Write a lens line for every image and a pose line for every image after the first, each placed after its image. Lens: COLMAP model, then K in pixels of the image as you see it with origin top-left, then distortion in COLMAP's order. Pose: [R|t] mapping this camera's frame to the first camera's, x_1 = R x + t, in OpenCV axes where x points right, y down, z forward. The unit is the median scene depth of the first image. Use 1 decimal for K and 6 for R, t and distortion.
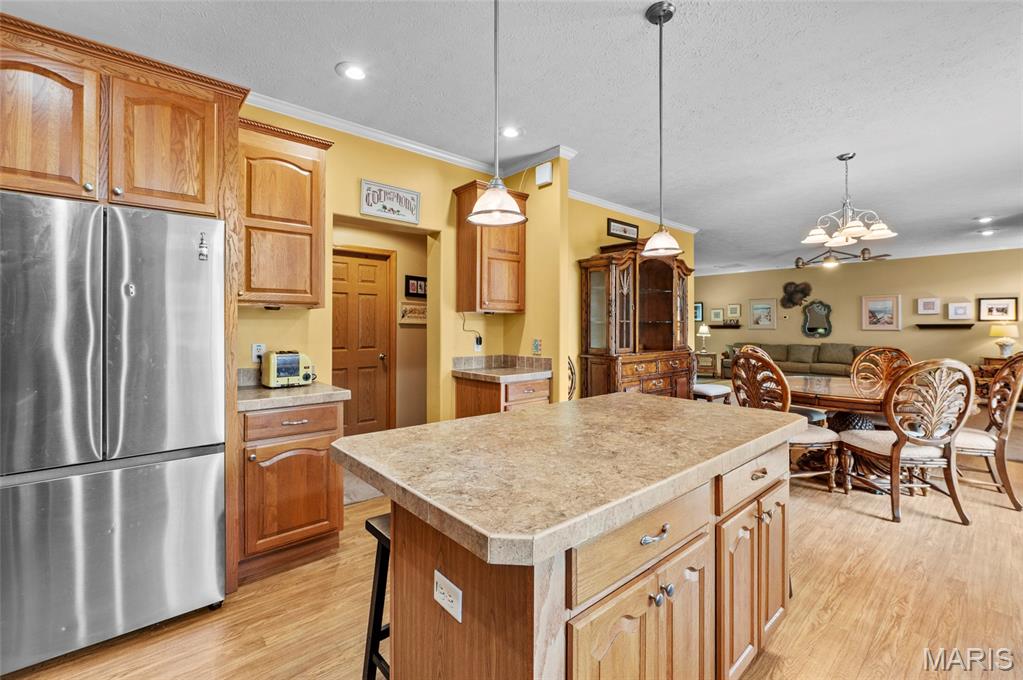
lens RADIAL K [[454.1, 0, 509.1], [0, 454.1, 319.6], [0, 0, 1]] dist [-0.001148, -0.001047]
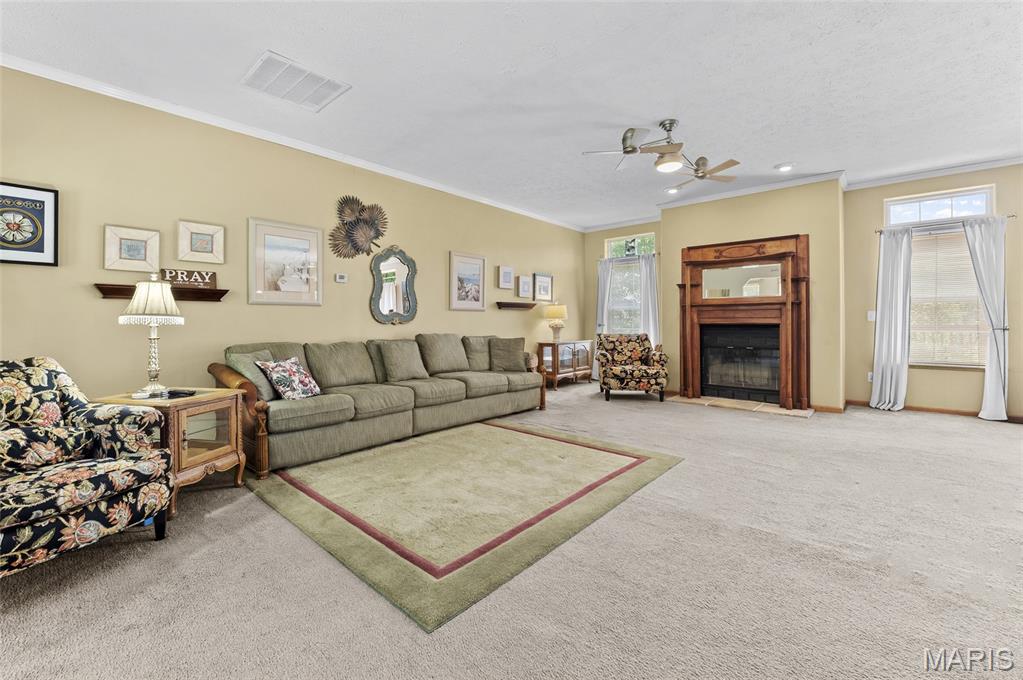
lens RADIAL K [[428.1, 0, 501.8], [0, 428.1, 320.9], [0, 0, 1]] dist [-0.007724, -0.000287]
pose [[-0.113278, 0.001209, 0.993563, 0.359771], [-0.012138, 0.999923, -0.002601, 0.062736], [-0.993489, -0.012355, -0.113254, 1.627784]]
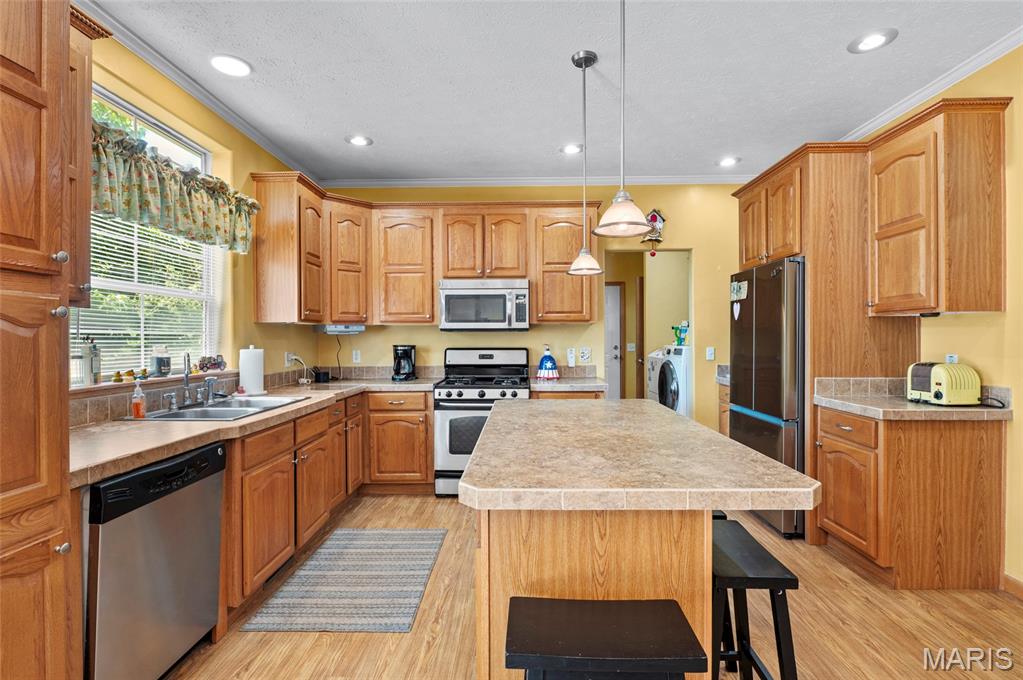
lens RADIAL K [[484.7, 0, 511.5], [0, 484.7, 340.0], [0, 0, 1]] dist [-0.000299, -0.000124]
pose [[-0.678572, 0.006678, -0.734504, 0.363303], [0.013880, 0.999897, -0.003733, 0.008060], [0.734403, -0.012728, -0.678594, 0.501819]]
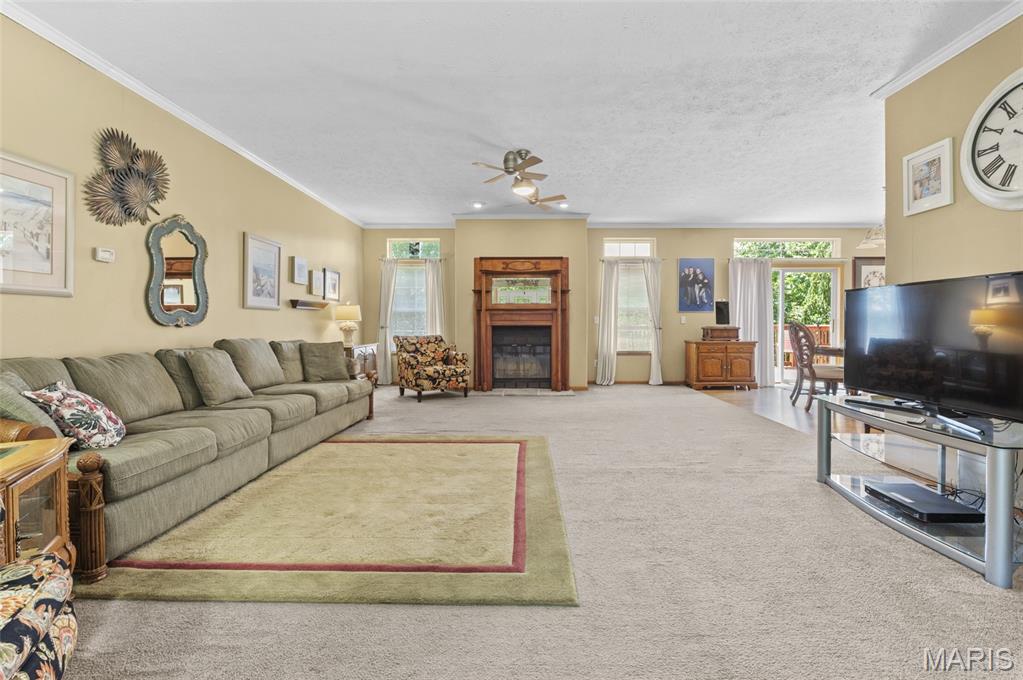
lens RADIAL K [[442.3, 0, 525.7], [0, 442.3, 324.4], [0, 0, 1]] dist [-0.002019, -0.000309]
pose [[-0.748260, -0.002164, 0.663402, 0.446638], [-0.009838, 0.999921, -0.007835, 0.066545], [-0.663332, -0.012389, -0.748222, 1.869283]]
